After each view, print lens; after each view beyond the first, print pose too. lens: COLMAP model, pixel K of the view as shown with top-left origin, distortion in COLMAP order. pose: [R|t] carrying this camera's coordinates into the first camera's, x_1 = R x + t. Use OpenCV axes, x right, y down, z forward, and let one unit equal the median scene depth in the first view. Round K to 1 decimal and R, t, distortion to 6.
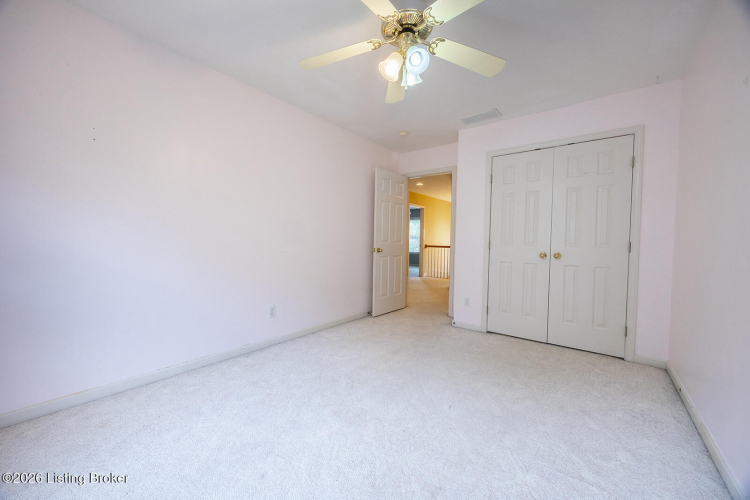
lens RADIAL K [[287.5, 0, 376.1], [0, 287.5, 248.6], [0, 0, 1]] dist [-0.000830, -0.000151]
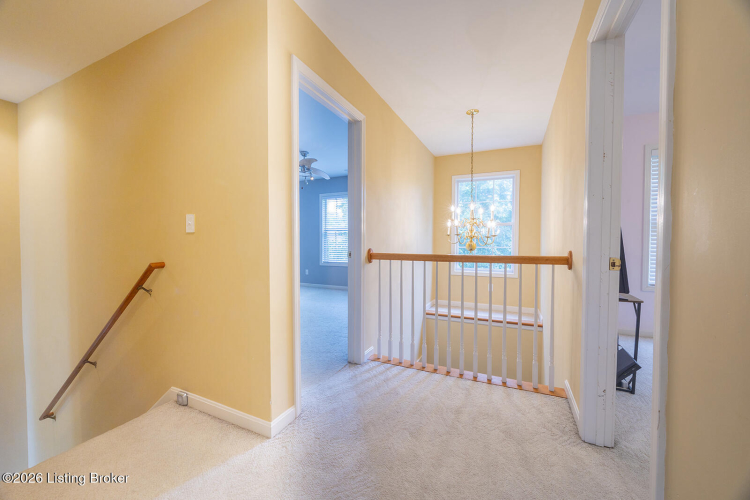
lens RADIAL K [[287.5, 0, 376.1], [0, 287.5, 248.6], [0, 0, 1]] dist [-0.000830, -0.000151]
pose [[0.964669, -0.010836, 0.263243, 0.086192], [0.008850, 0.999923, 0.008727, -0.018775], [-0.263317, -0.006089, 0.964690, 0.626993]]
